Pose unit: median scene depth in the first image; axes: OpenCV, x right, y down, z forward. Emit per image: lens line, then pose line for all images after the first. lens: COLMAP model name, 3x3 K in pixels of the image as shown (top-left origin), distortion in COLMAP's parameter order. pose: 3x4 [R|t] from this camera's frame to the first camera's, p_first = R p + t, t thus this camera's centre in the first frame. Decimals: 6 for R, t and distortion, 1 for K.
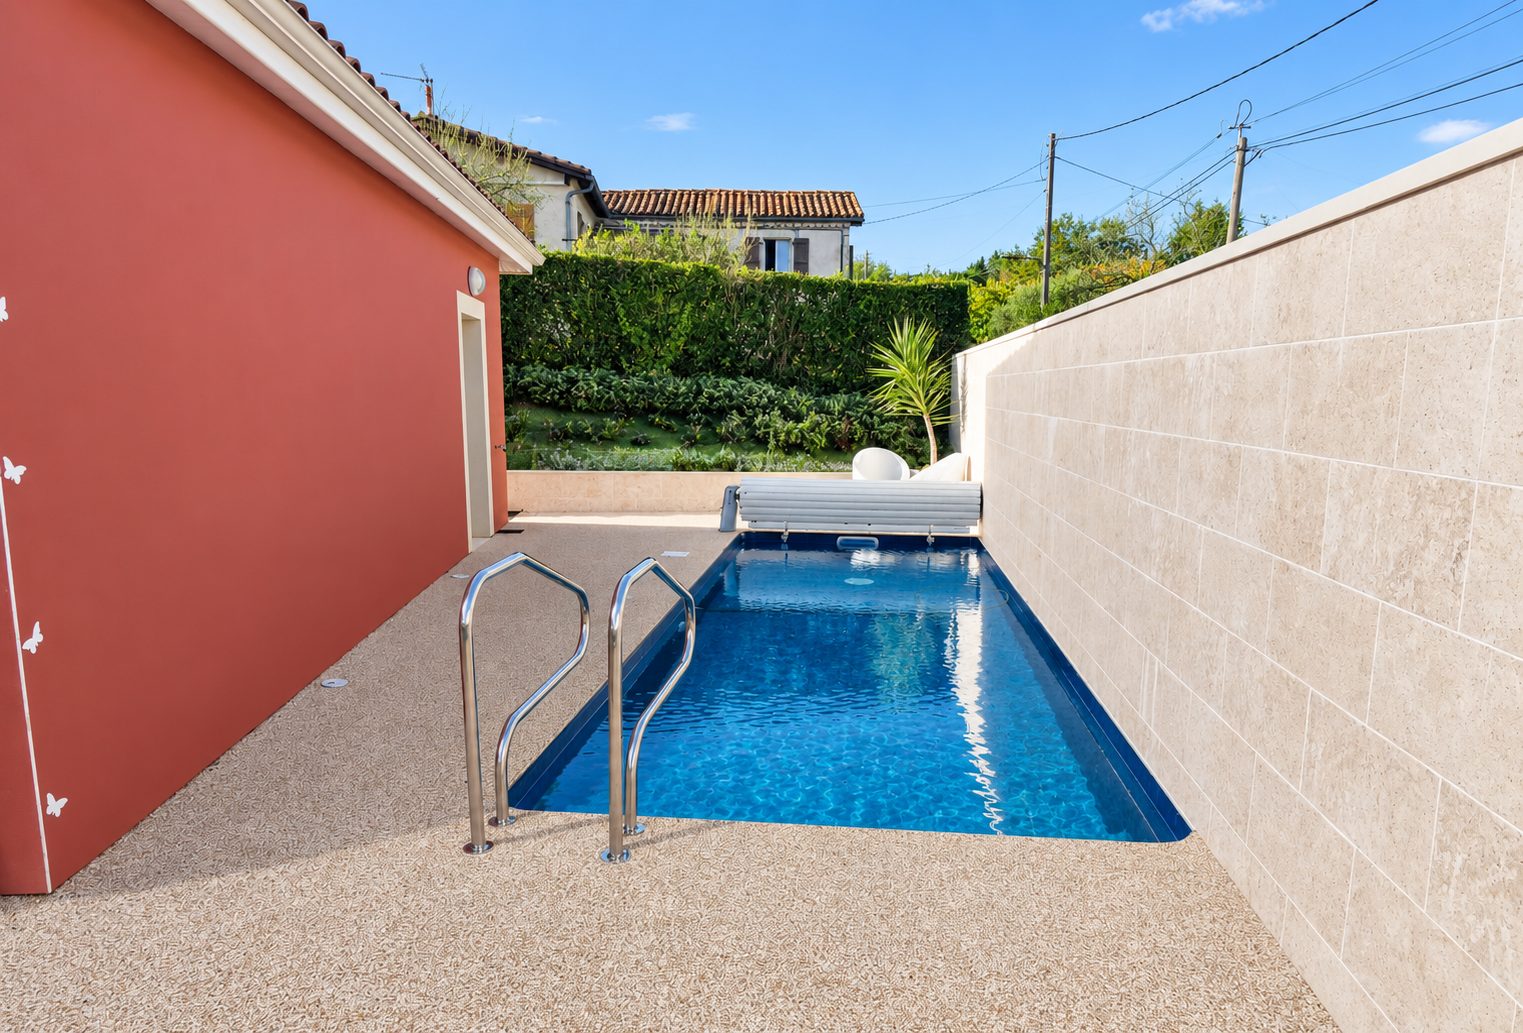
lens RADIAL K [[965.6, 0, 761.5], [0, 965.6, 516.5], [0, 0, 1]] dist [-0.000499, -0.000102]
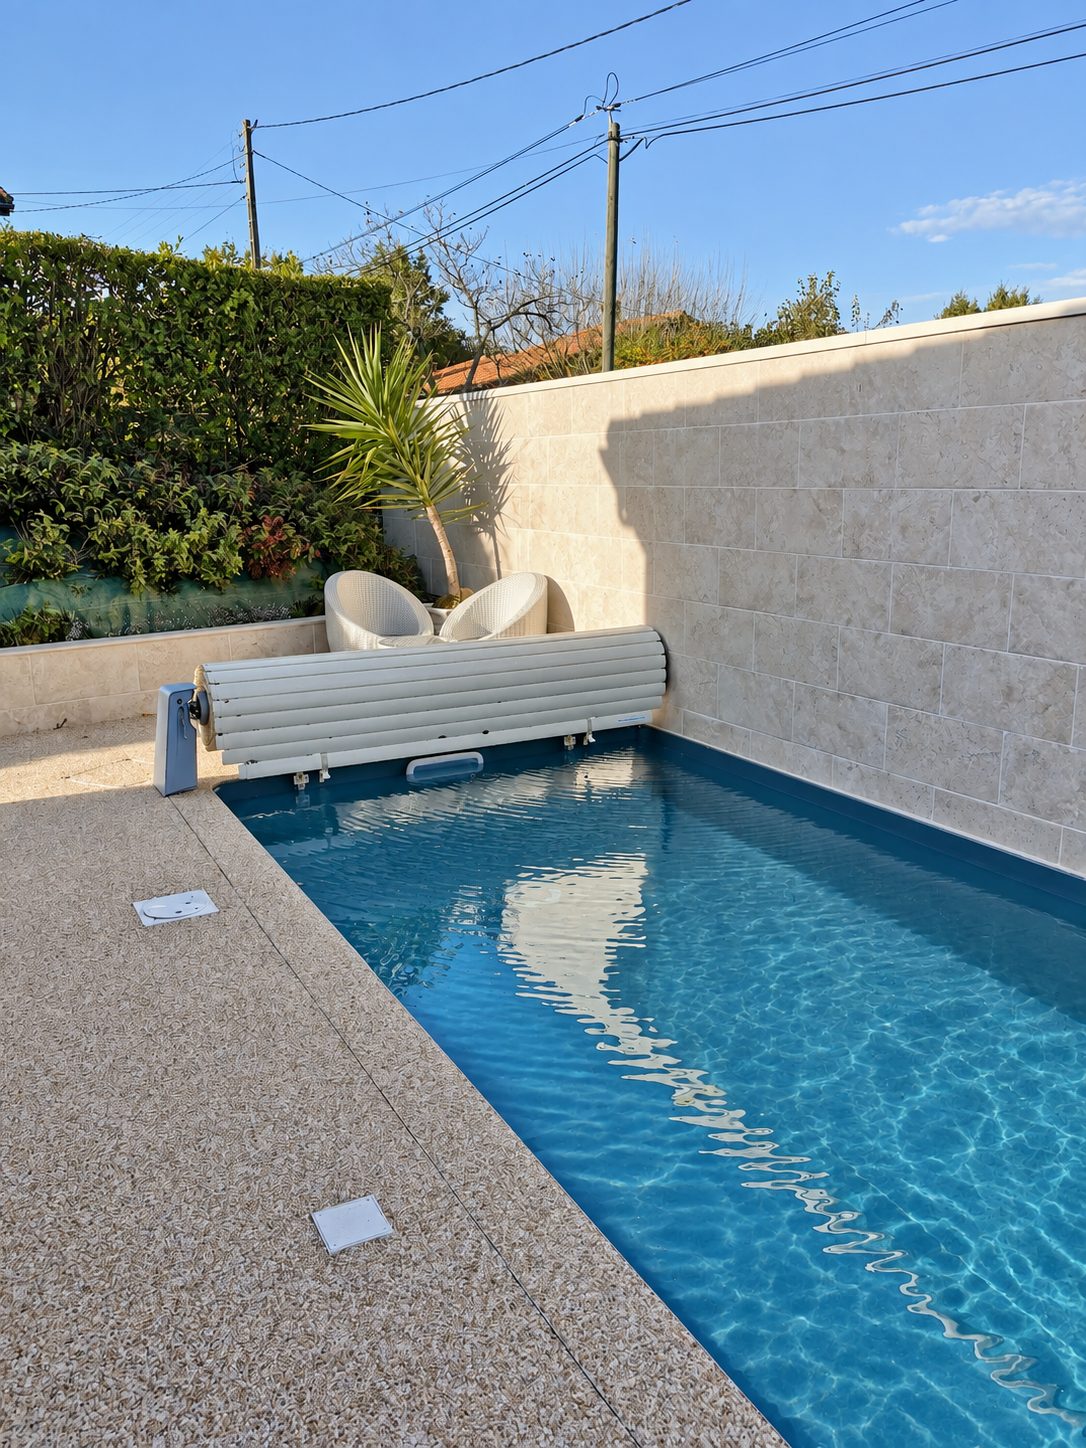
lens RADIAL K [[1188.1, 0, 543.0], [0, 1188.1, 724.0], [0, 0, 1]] dist [-0.003077, -0.003538]
pose [[0.837715, -0.130597, 0.530263, -0.147533], [0.091970, 0.990854, 0.098739, -0.041411], [-0.538308, -0.033947, 0.842064, 0.371994]]
